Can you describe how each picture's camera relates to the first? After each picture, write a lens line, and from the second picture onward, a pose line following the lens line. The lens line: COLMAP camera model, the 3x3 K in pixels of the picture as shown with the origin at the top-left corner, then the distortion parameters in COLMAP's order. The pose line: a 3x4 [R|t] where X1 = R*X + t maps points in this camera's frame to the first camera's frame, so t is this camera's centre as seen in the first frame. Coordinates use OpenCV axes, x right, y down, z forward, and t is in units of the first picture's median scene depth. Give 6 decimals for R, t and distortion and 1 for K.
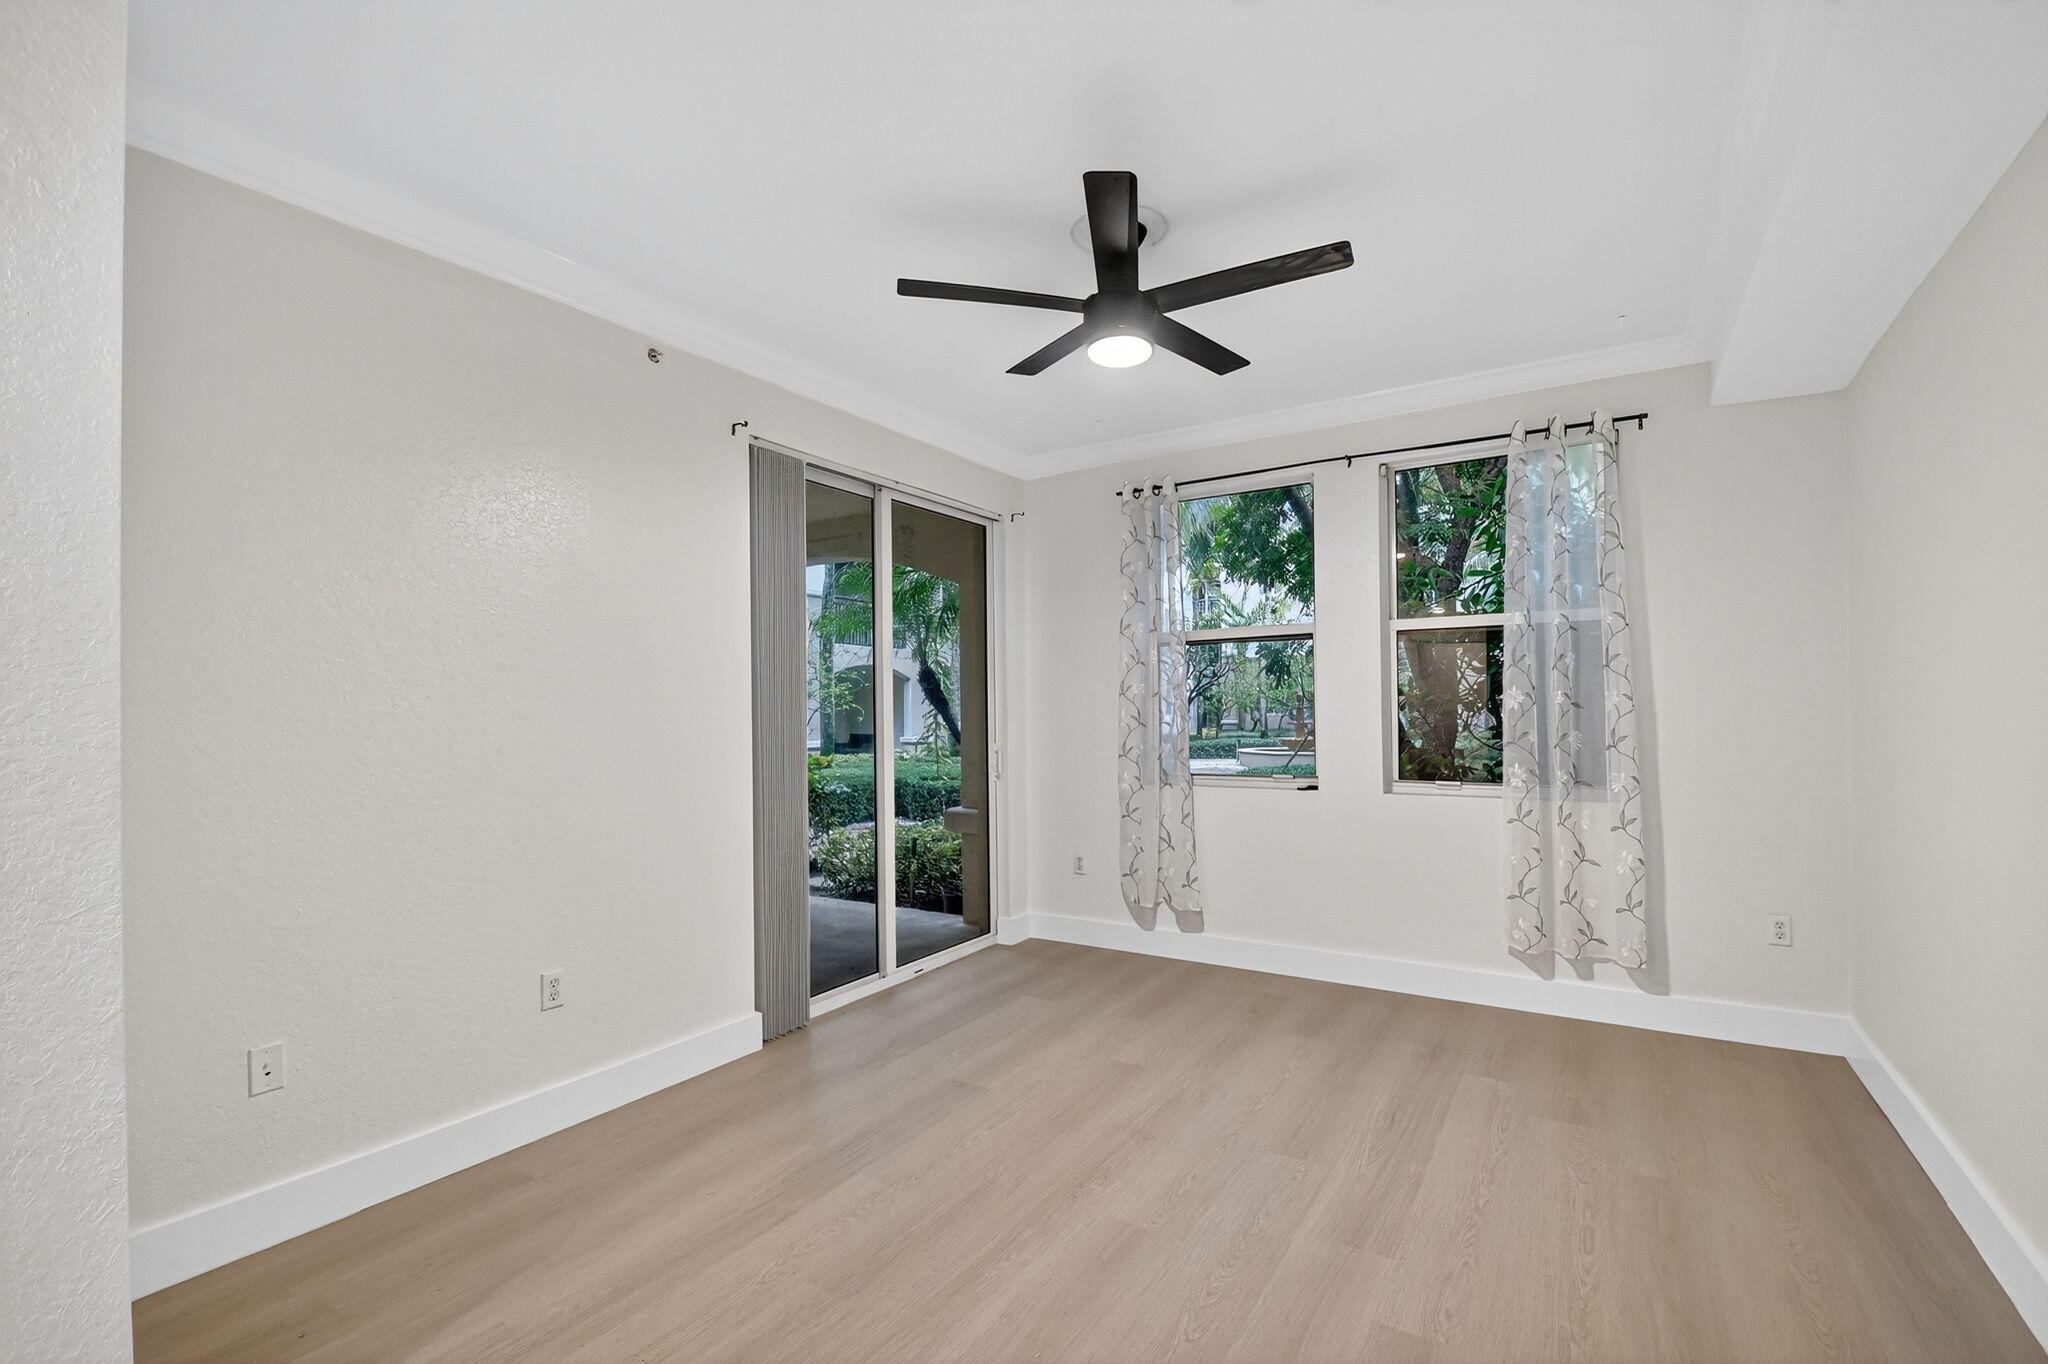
lens RADIAL K [[896.7, 0, 1039.1], [0, 896.7, 699.0], [0, 0, 1]] dist [0.003112, -0.005476]
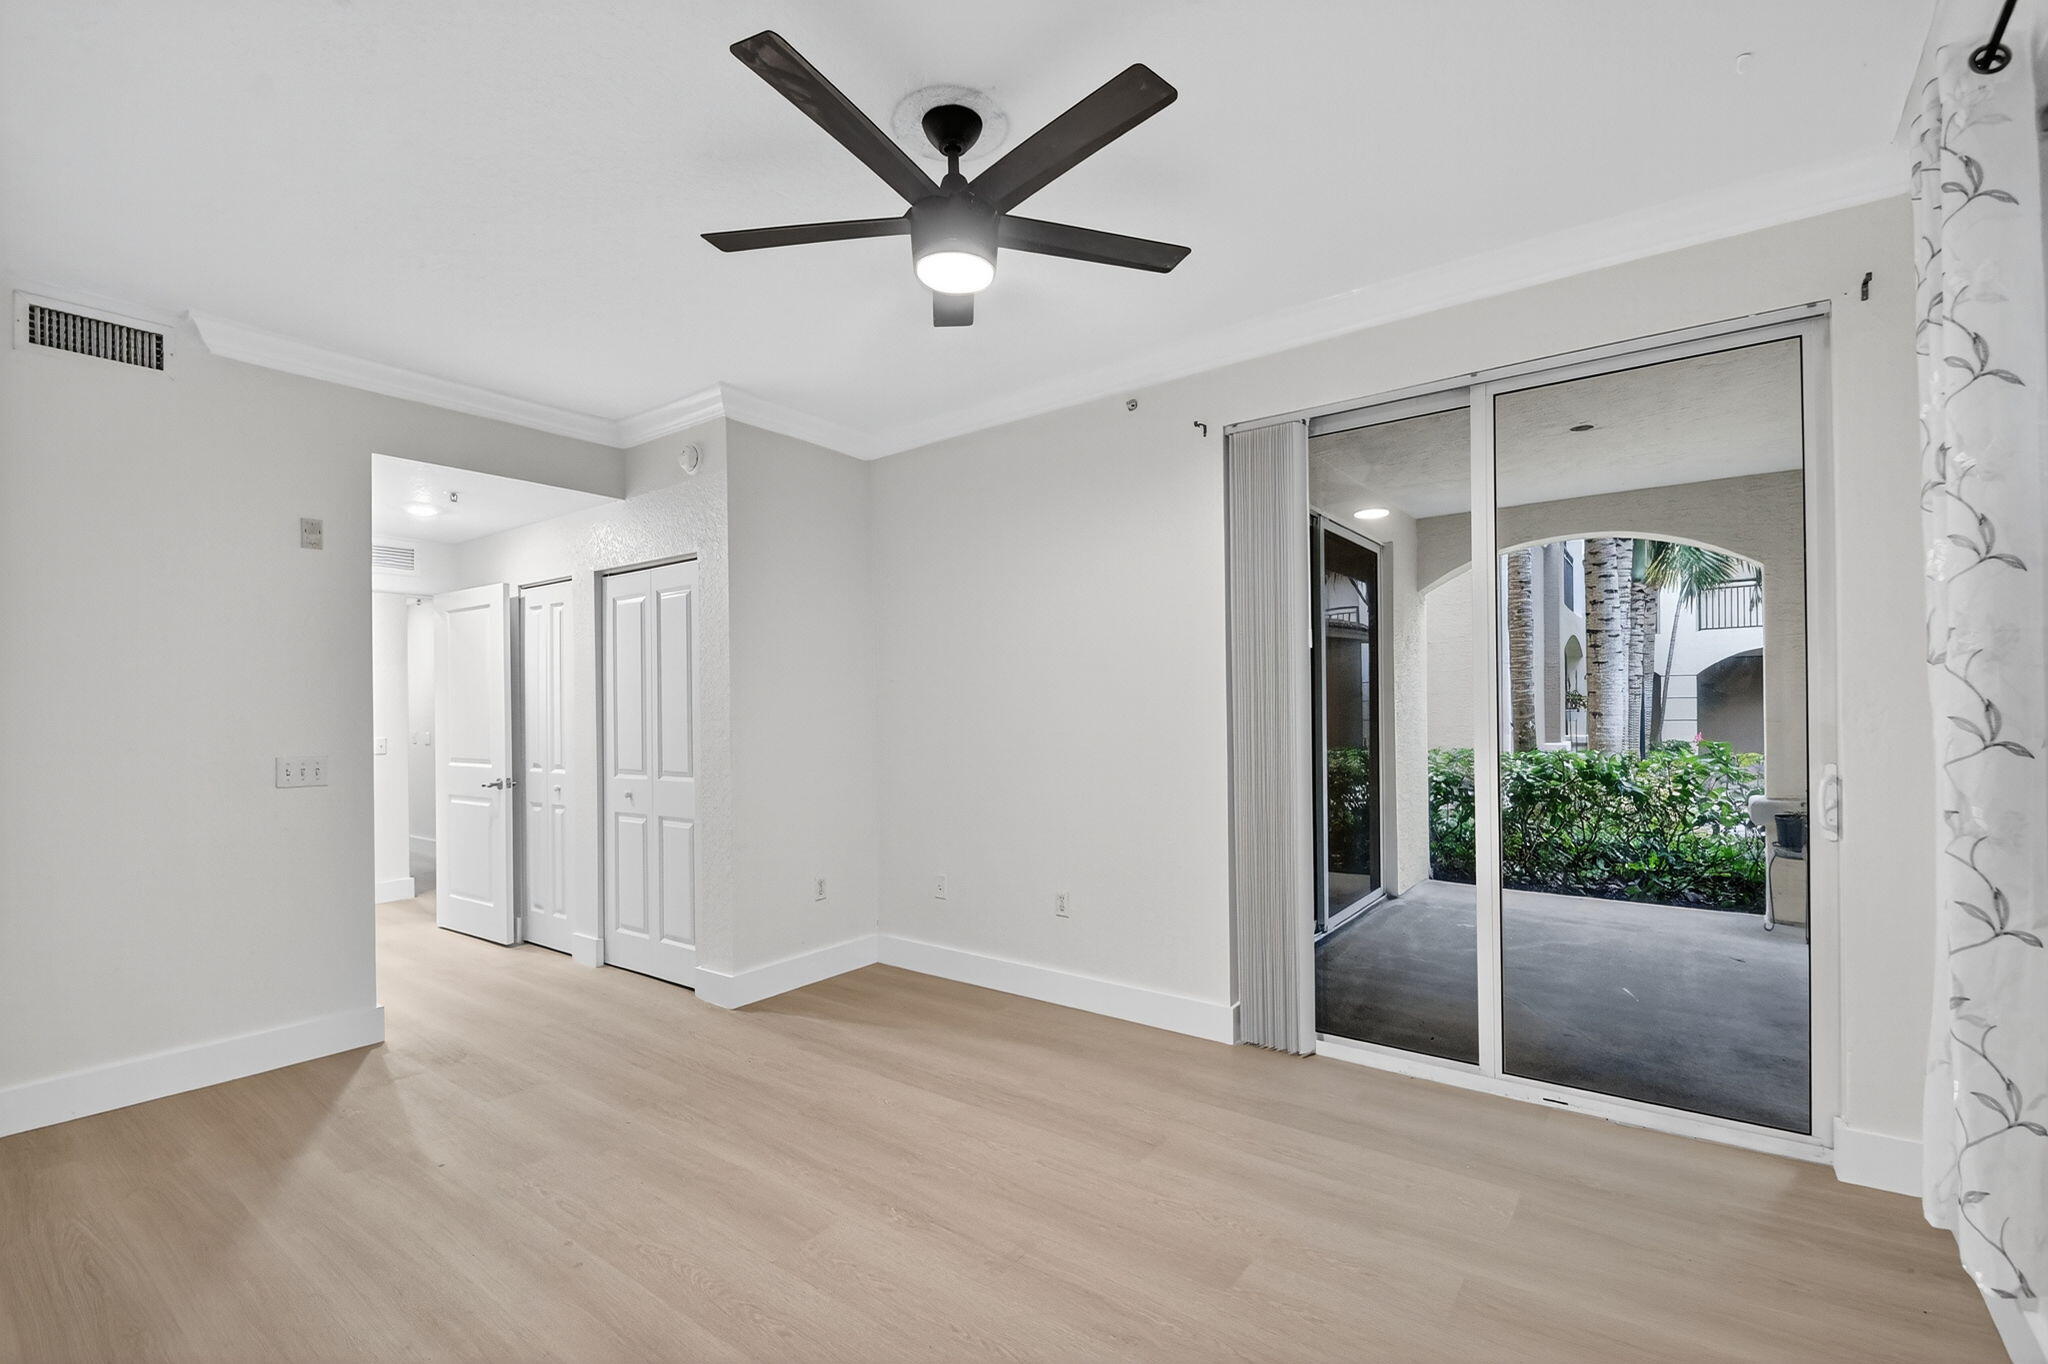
lens RADIAL K [[896.7, 0, 1029.1], [0, 896.7, 693.6], [0, 0, 1]] dist [0.003112, -0.005476]
pose [[-0.087836, -0.008051, -0.996102, 0.640109], [0.026792, 0.999586, -0.010442, 0.007155], [0.995775, -0.027605, -0.087584, 0.803252]]
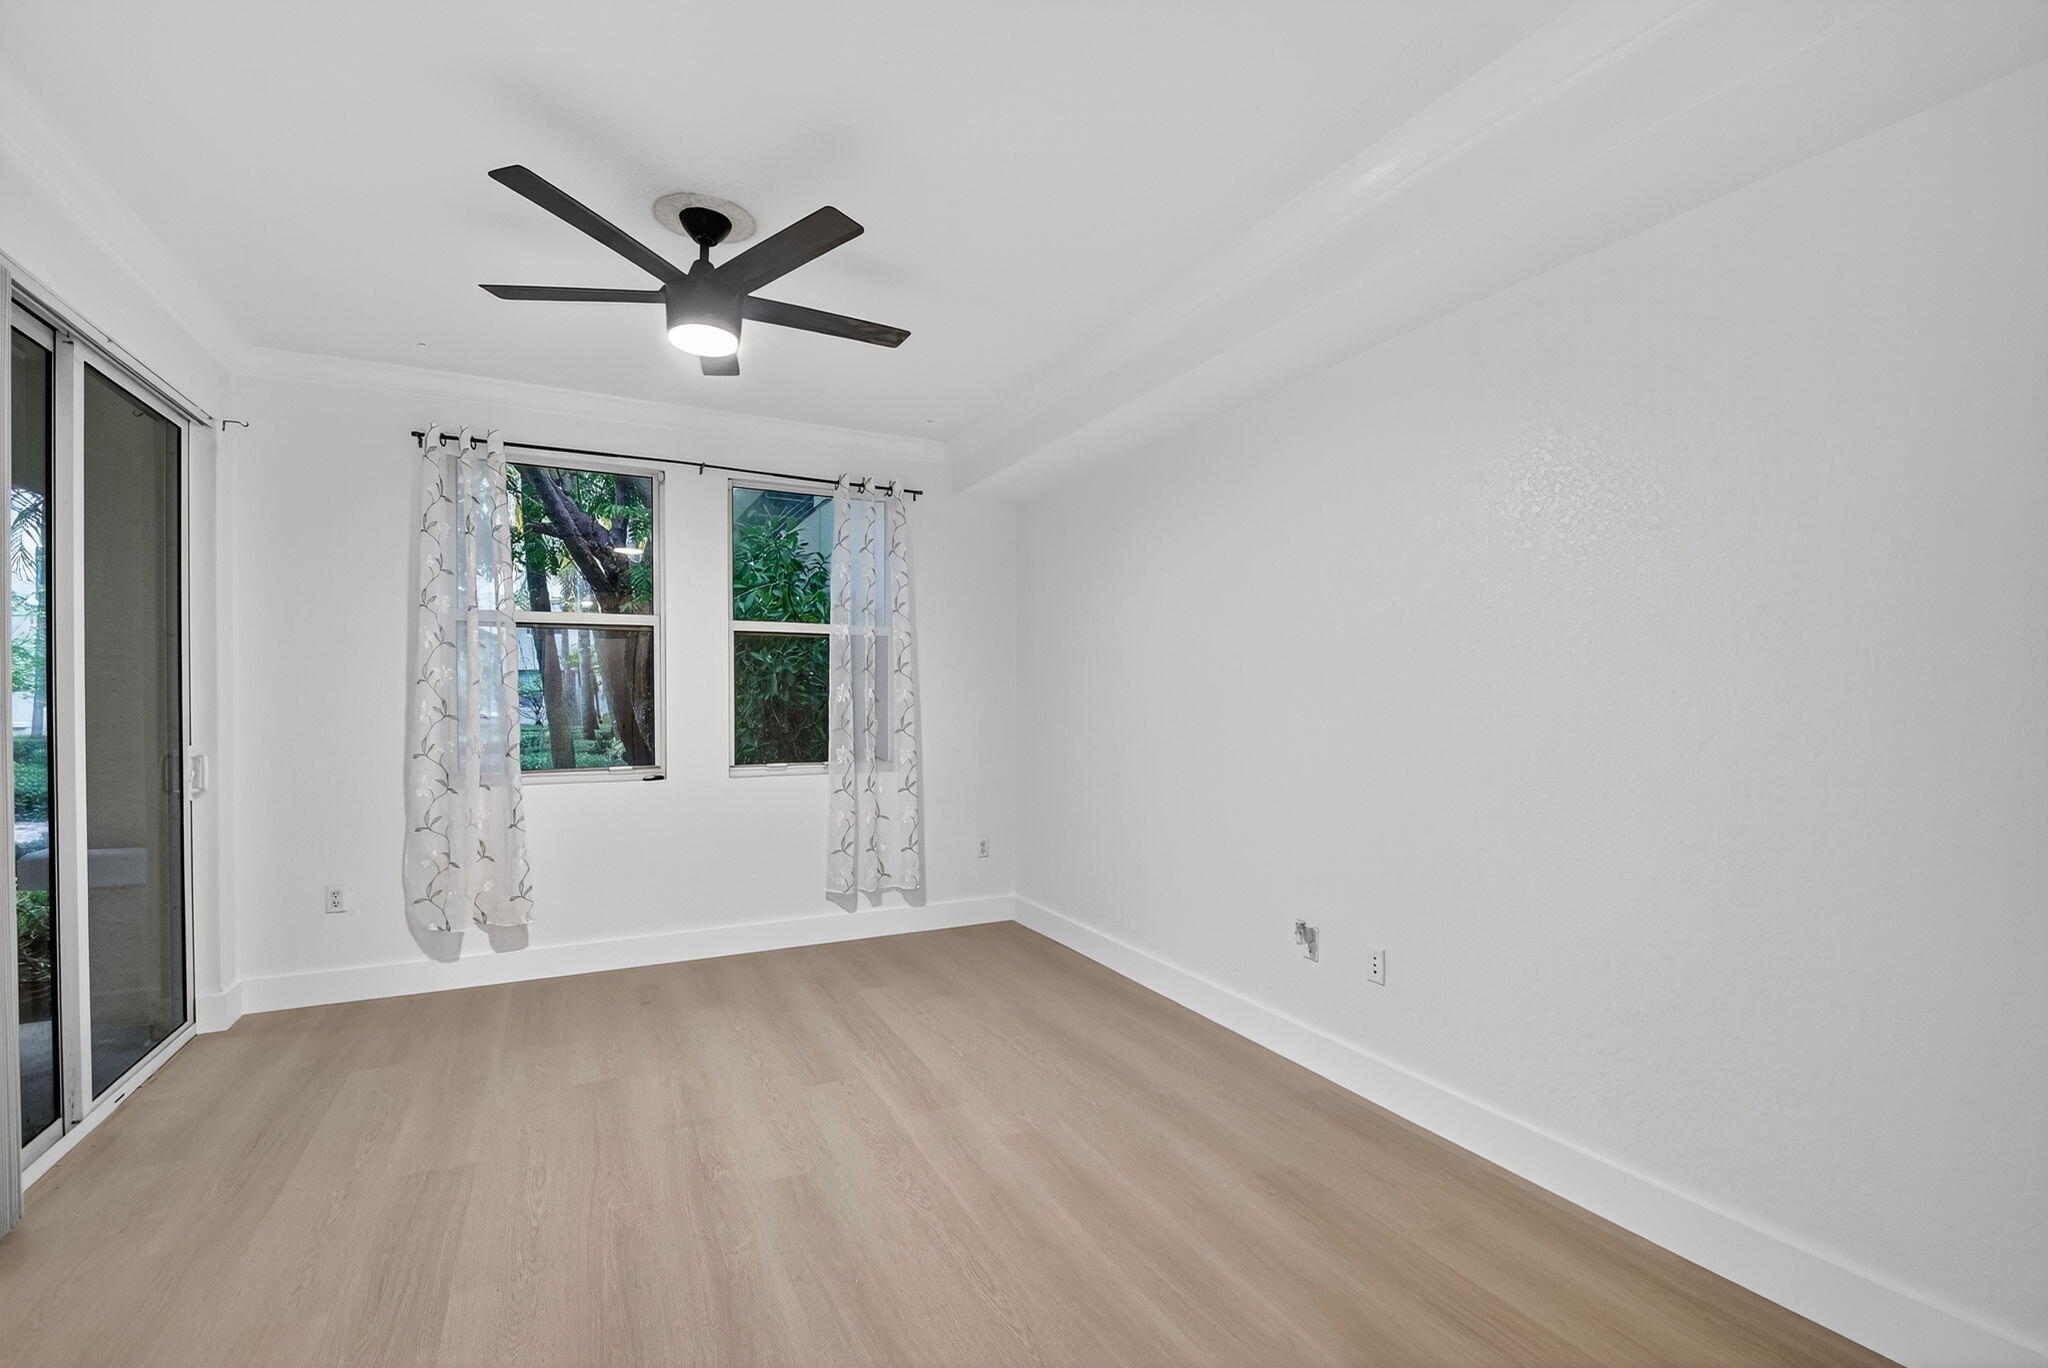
lens RADIAL K [[896.7, 0, 1041.2], [0, 896.7, 696.9], [0, 0, 1]] dist [0.003112, -0.005476]
pose [[0.510543, 0.012772, 0.859758, -0.408548], [-0.017919, 0.999831, -0.004212, 0.004138], [-0.859666, -0.013256, 0.510685, 0.118110]]
